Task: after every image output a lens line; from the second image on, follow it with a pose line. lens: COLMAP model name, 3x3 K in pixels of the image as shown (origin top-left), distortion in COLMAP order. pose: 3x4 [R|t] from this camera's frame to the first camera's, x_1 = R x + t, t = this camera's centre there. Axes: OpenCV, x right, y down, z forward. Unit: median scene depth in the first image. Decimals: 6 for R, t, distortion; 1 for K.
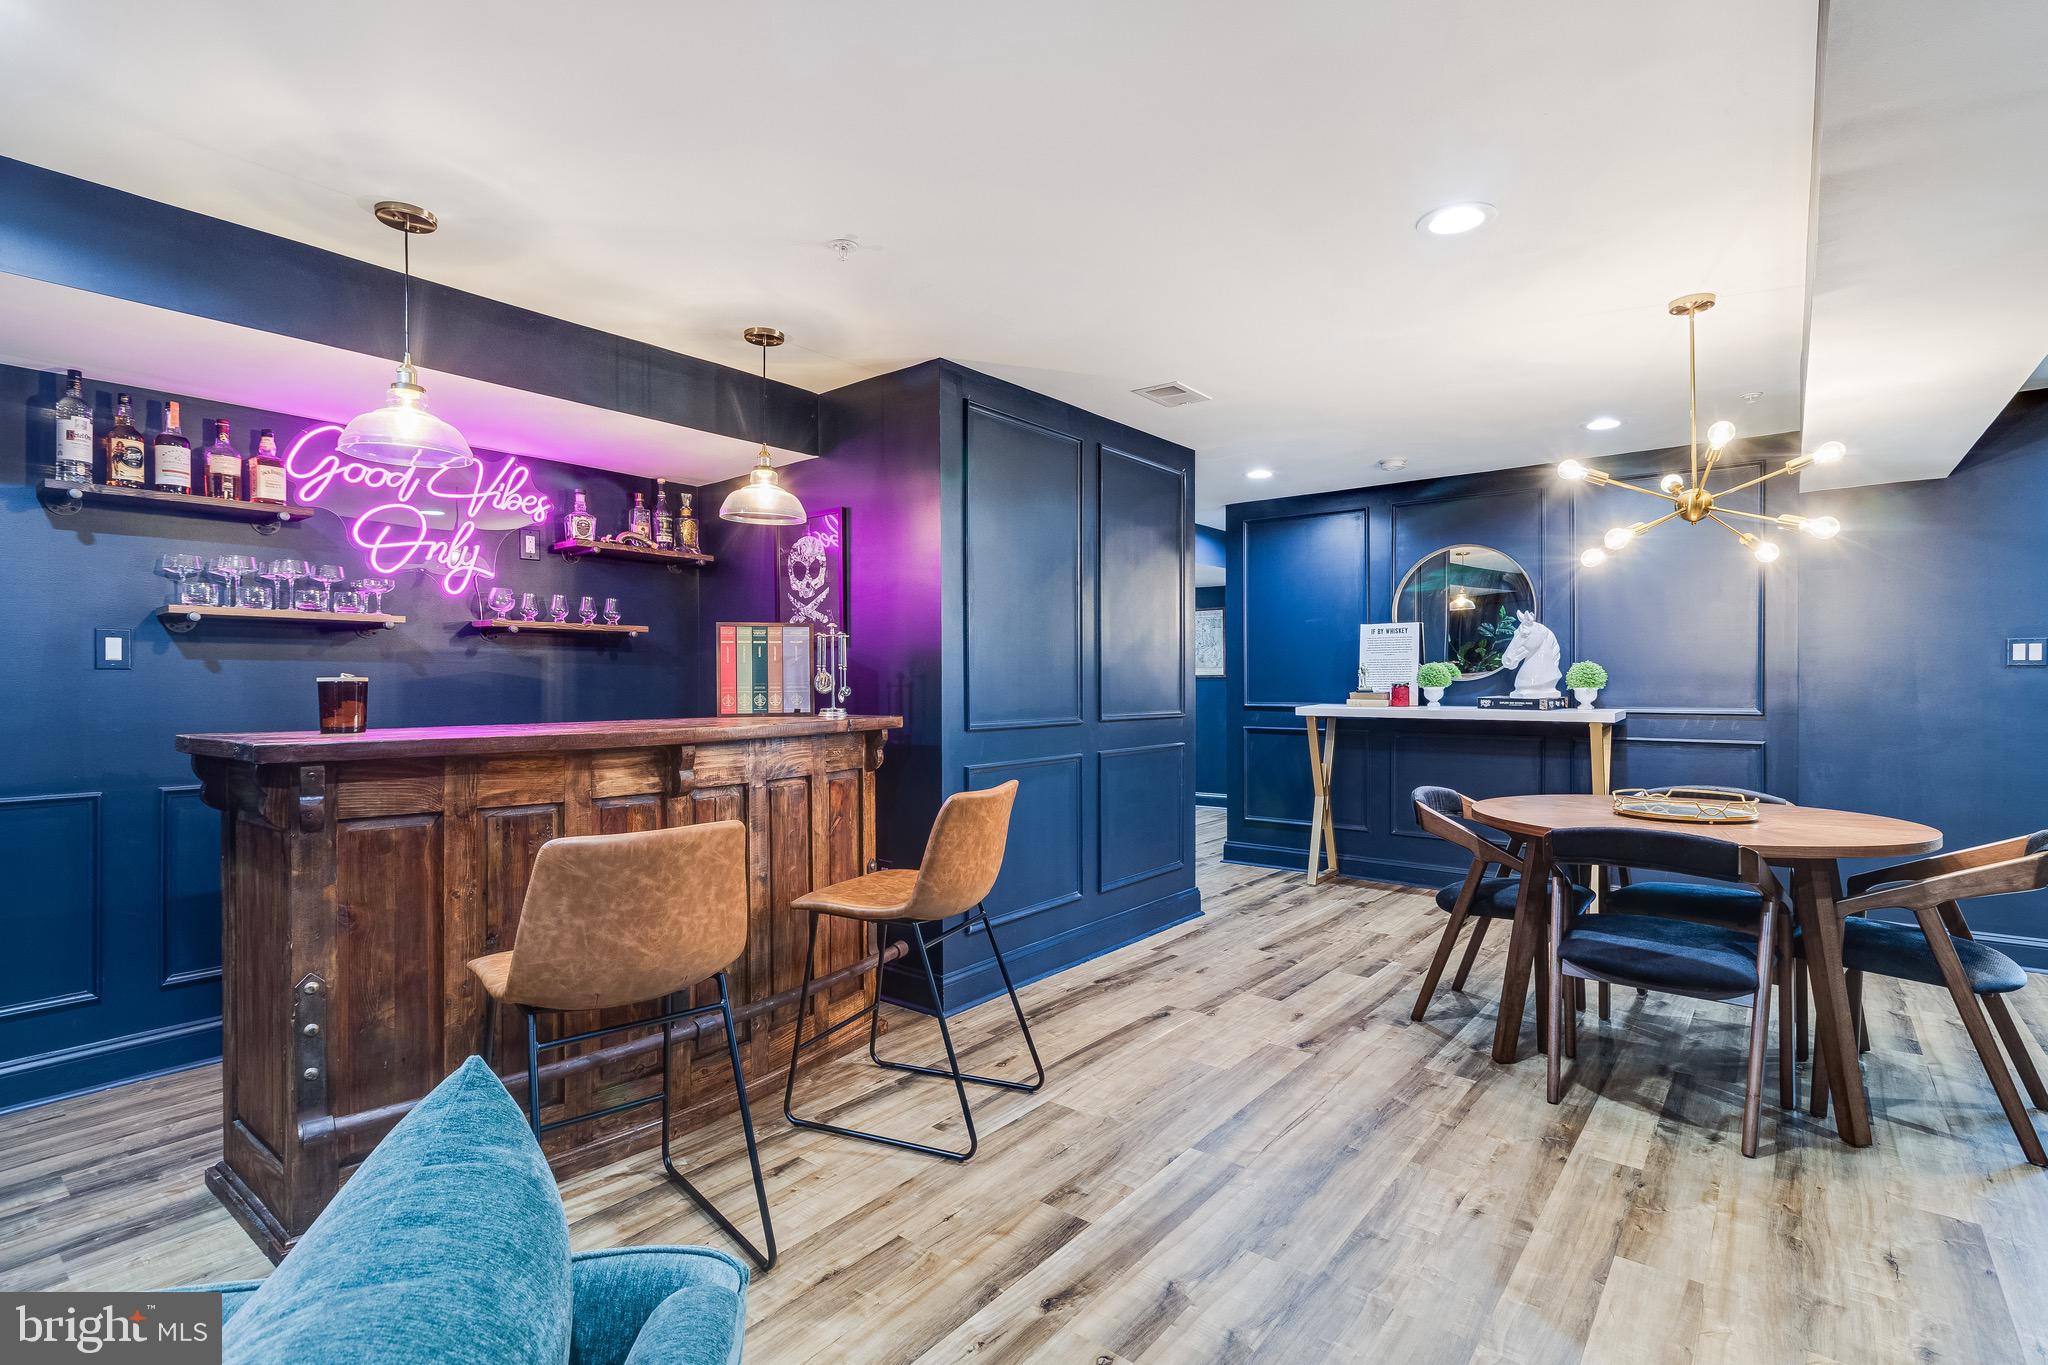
lens RADIAL K [[945.2, 0, 1030.7], [0, 945.2, 690.9], [0, 0, 1]] dist [0.000178, -0.000456]
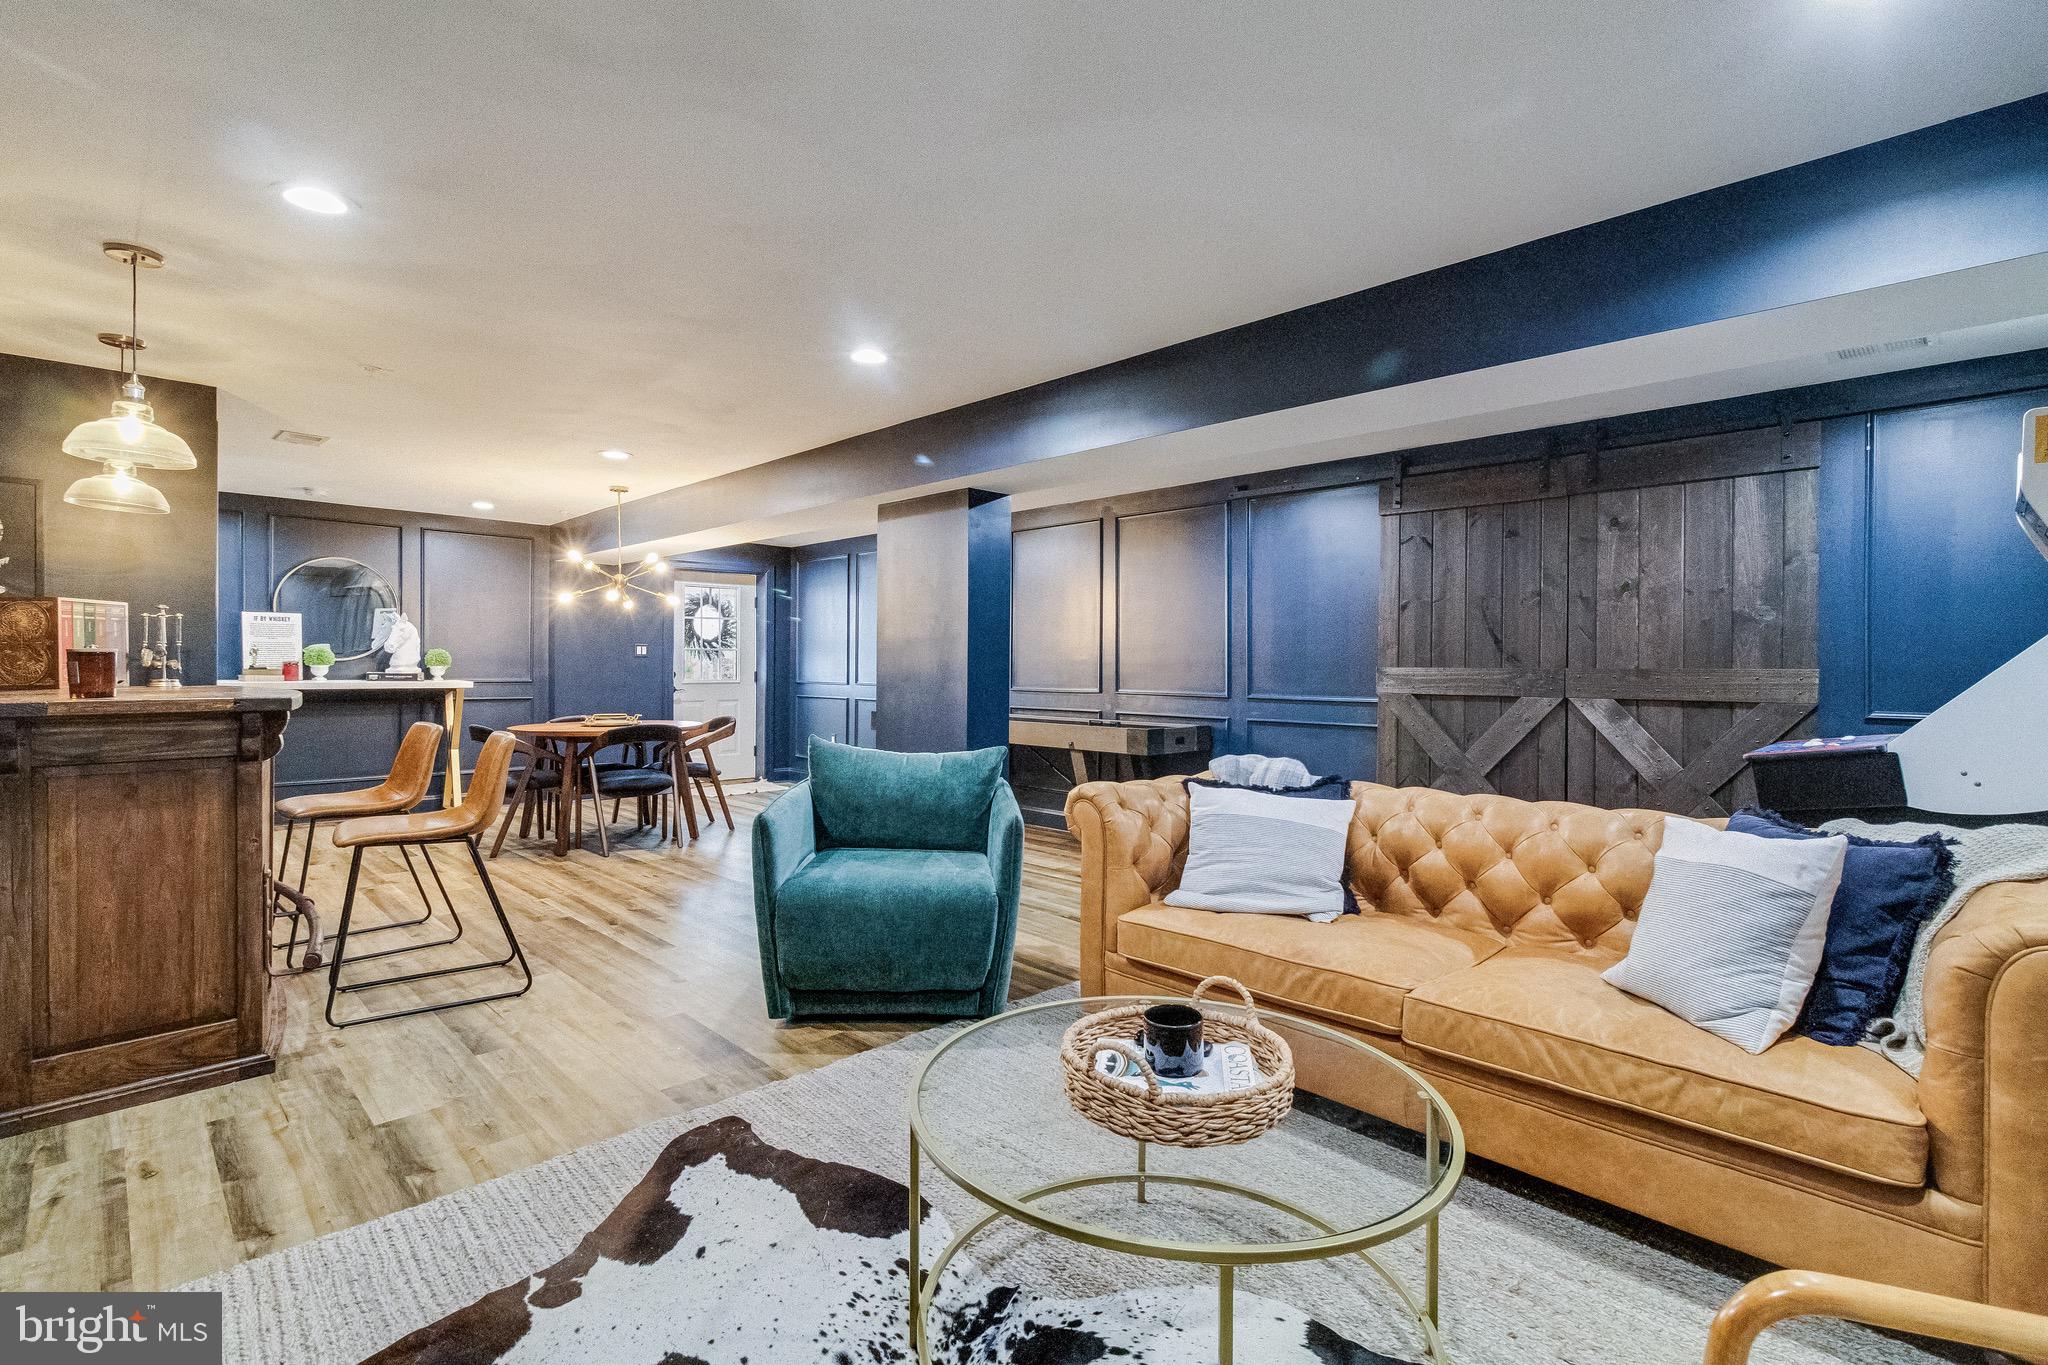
lens RADIAL K [[945.2, 0, 1023.9], [0, 945.2, 679.2], [0, 0, 1]] dist [0.000178, -0.000456]
pose [[0.119654, -0.009166, 0.992773, -0.802758], [0.003291, 0.999956, 0.008835, 0.007713], [-0.992810, 0.002211, 0.119679, -0.110170]]
